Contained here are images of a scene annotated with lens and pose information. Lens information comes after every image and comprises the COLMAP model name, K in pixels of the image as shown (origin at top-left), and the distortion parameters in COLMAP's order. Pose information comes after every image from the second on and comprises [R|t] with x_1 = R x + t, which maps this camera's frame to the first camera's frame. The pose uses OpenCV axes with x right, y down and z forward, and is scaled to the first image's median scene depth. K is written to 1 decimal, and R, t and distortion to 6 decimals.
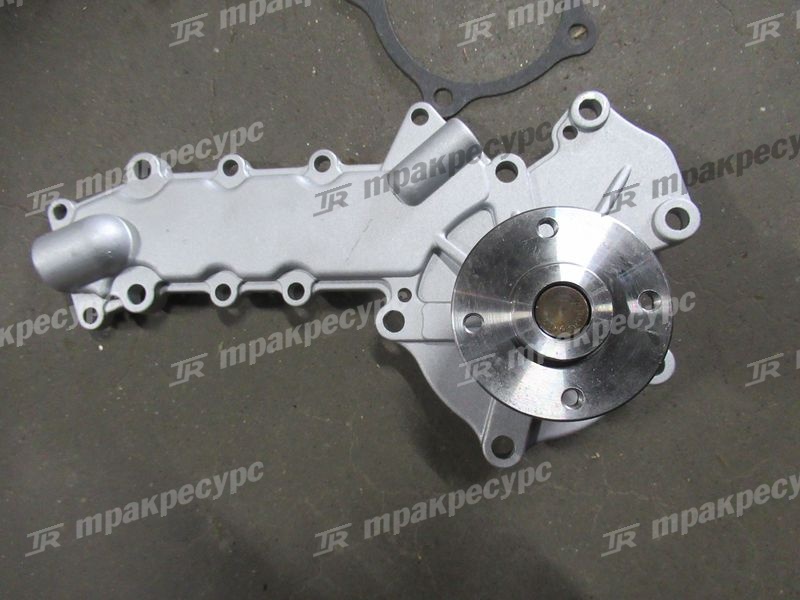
lens RADIAL K [[613.2, 0, 420.2], [0, 613.2, 303.7], [0, 0, 1]] dist [0.006379, -0.011294]
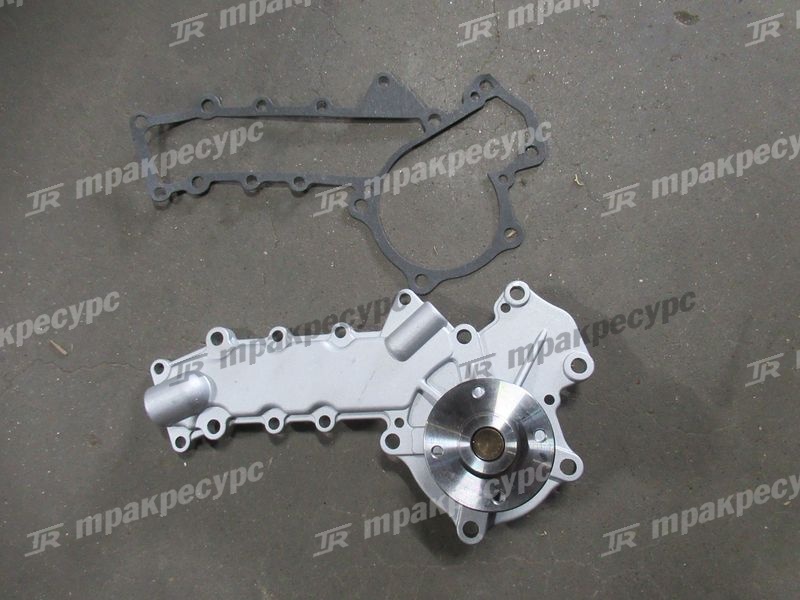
lens RADIAL K [[613.2, 0, 406.9], [0, 613.2, 297.8], [0, 0, 1]] dist [0.006379, -0.011294]
pose [[0.998275, -0.046789, -0.035473, 0.055191], [0.041745, 0.990423, -0.131602, -0.110030], [0.041291, 0.129894, 0.990668, -0.457355]]
